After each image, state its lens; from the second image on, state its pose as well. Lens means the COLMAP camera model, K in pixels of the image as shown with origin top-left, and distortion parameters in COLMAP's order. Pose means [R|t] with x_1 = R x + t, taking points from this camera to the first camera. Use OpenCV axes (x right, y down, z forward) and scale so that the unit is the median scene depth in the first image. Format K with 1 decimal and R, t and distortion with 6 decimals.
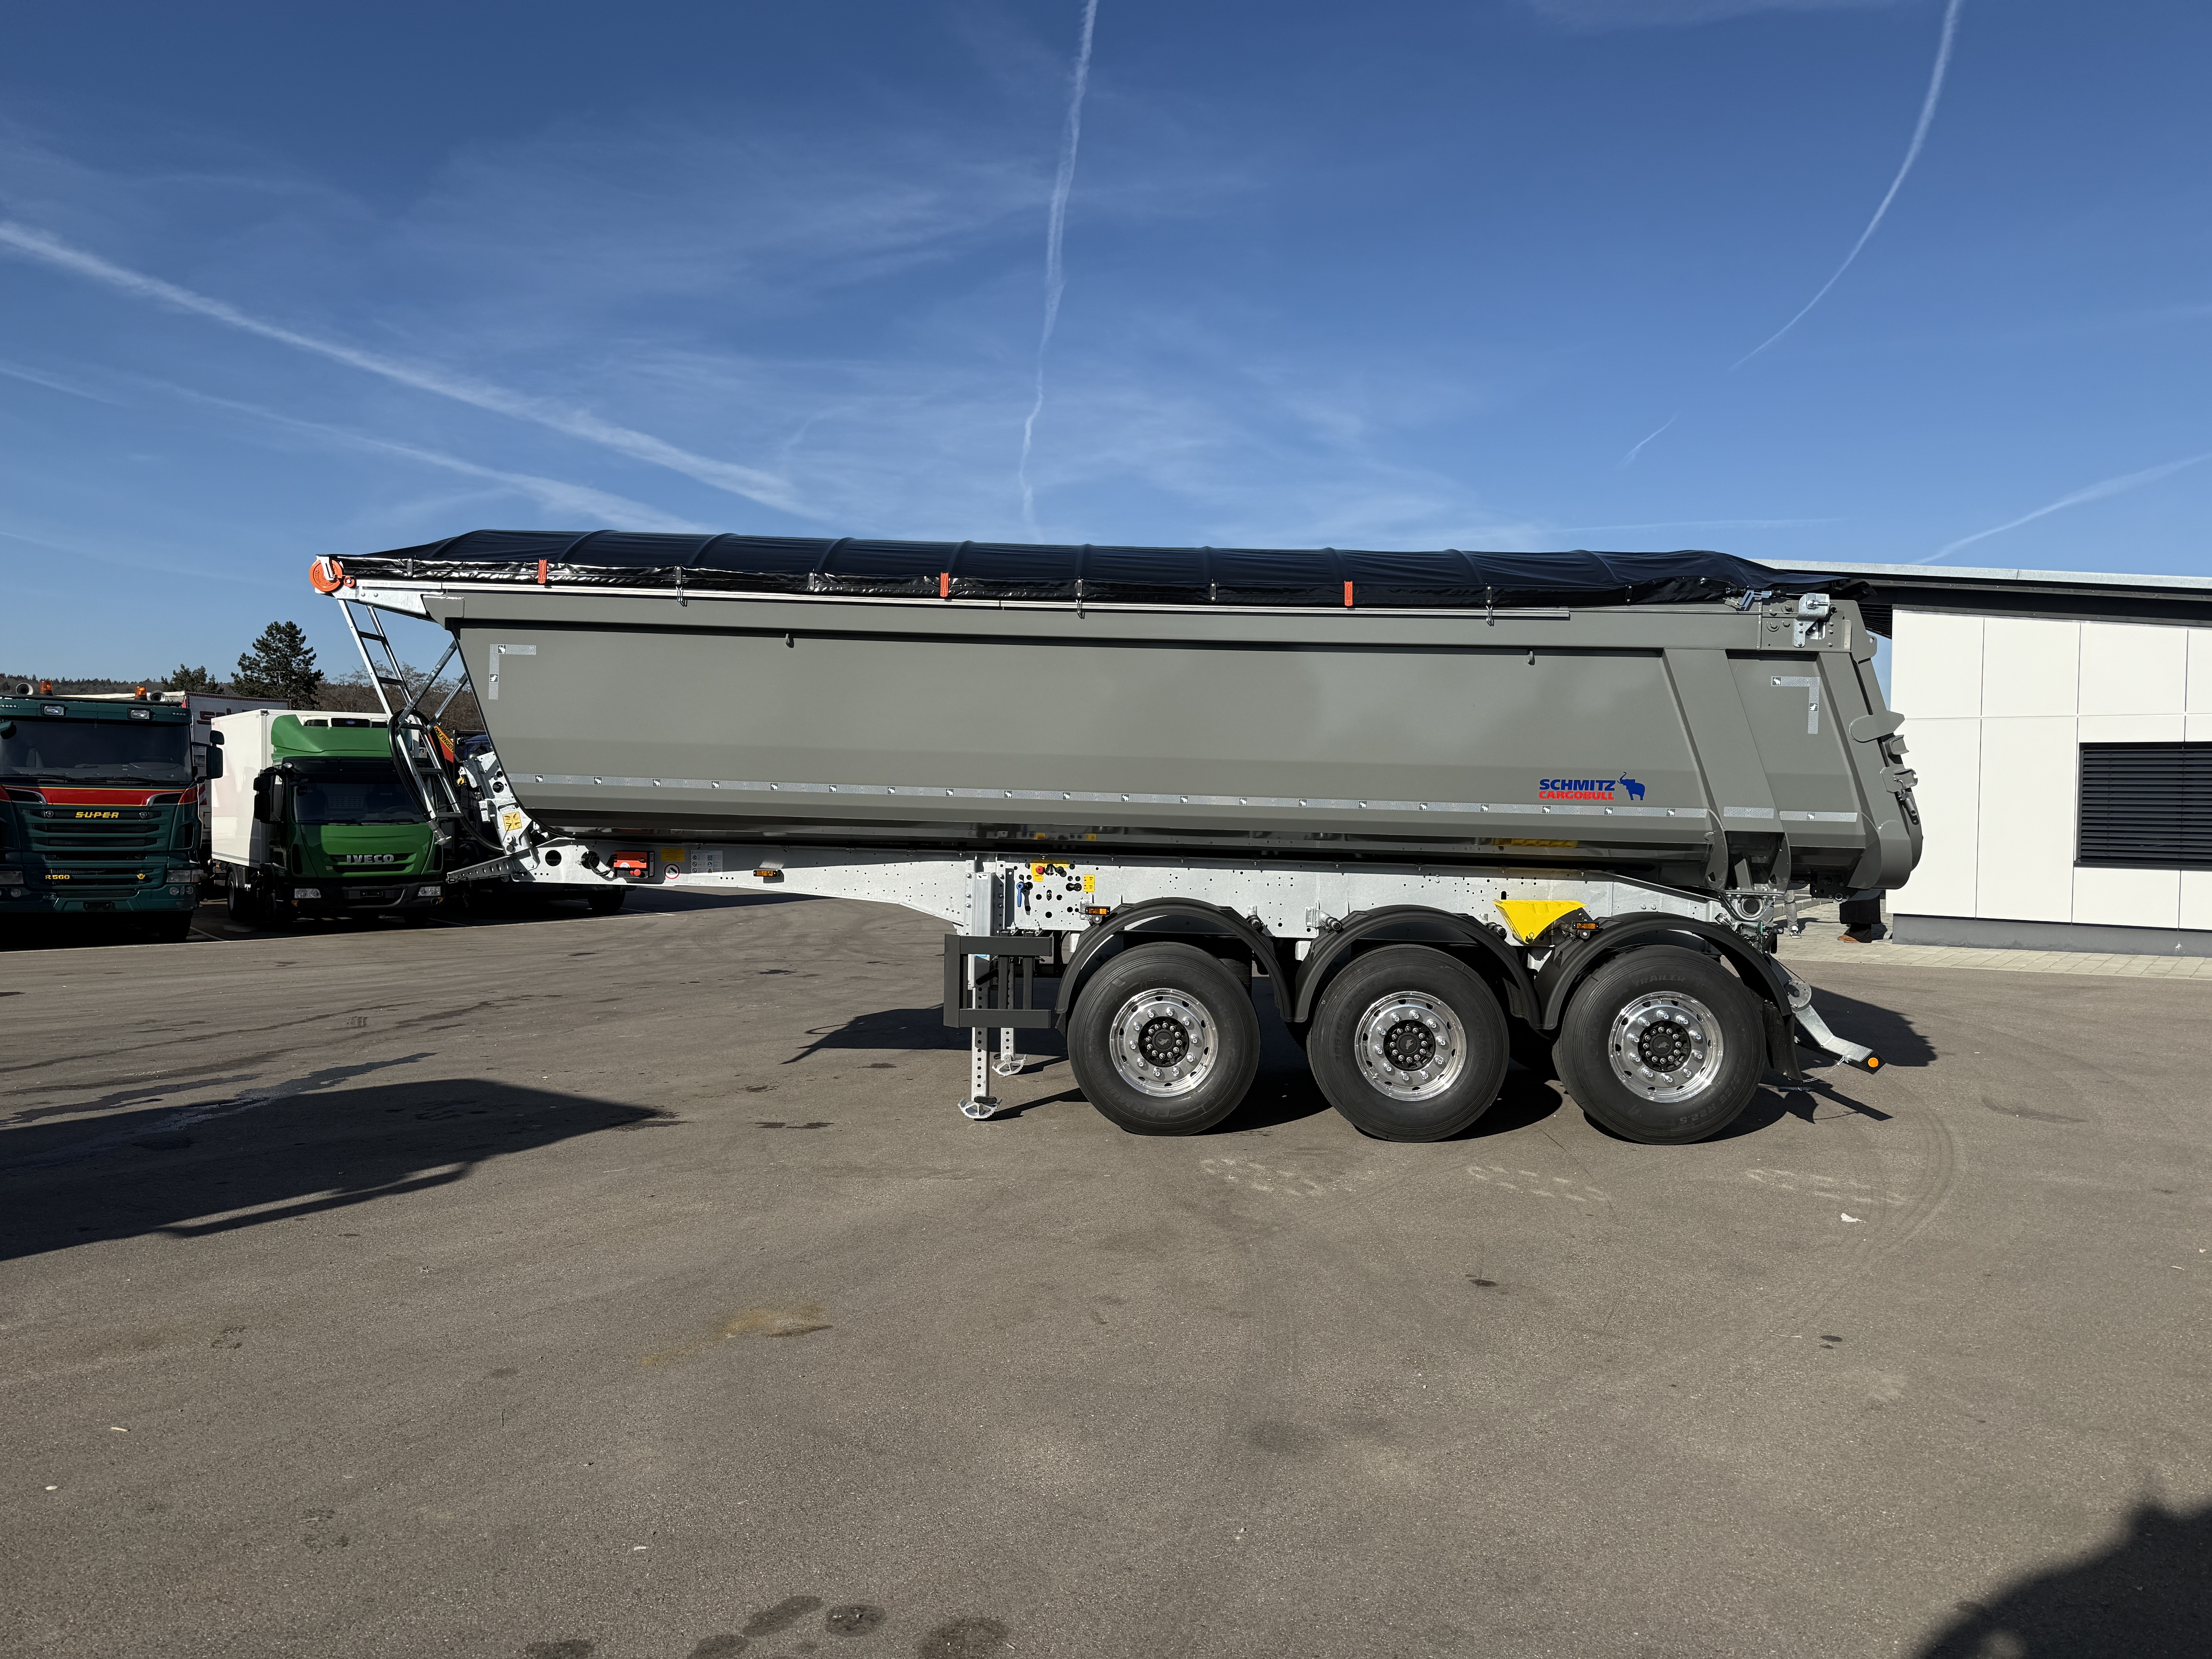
lens RADIAL K [[1563.7, 0, 1110.3], [0, 1563.7, 831.3], [0, 0, 1]] dist [0.005308, 0.000471]
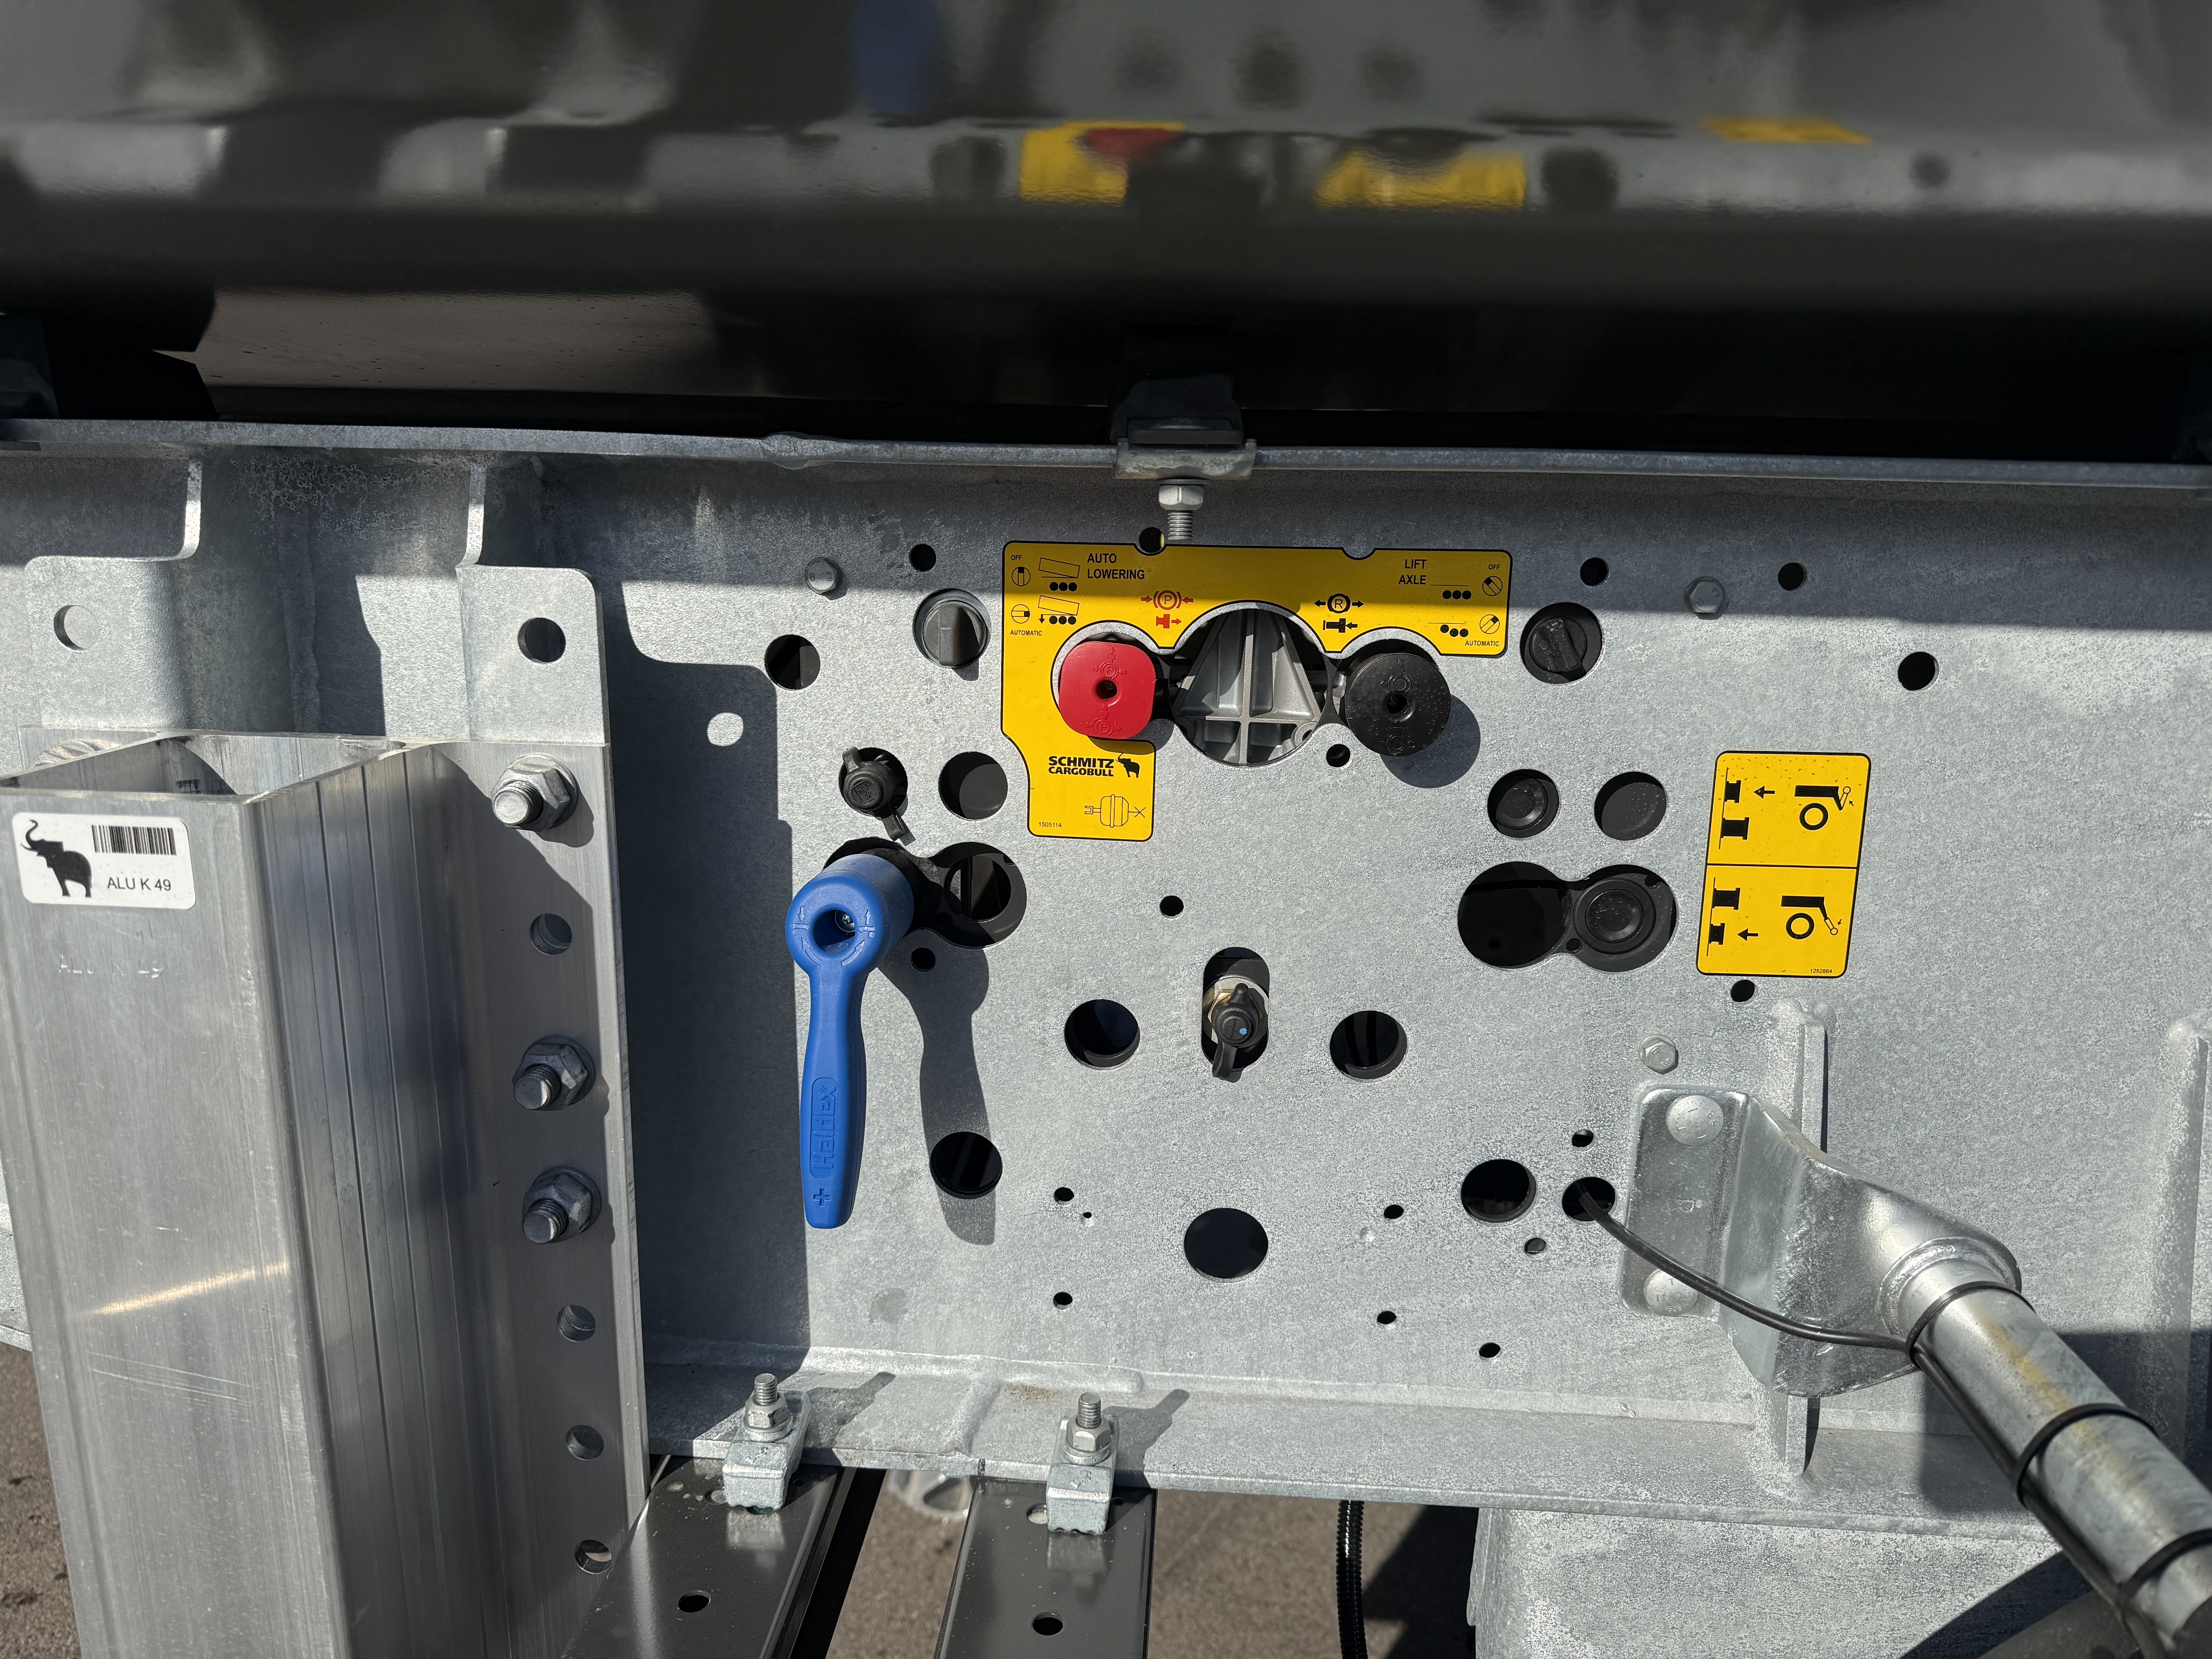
lens RADIAL K [[1563.7, 0, 1106.0], [0, 1563.7, 830.3], [0, 0, 1]] dist [0.005308, 0.000471]
pose [[0.998869, 0.006414, -0.047117, -0.041840], [0.003988, 0.976073, 0.217408, 0.015407], [0.047384, -0.217350, 0.974943, 0.926290]]
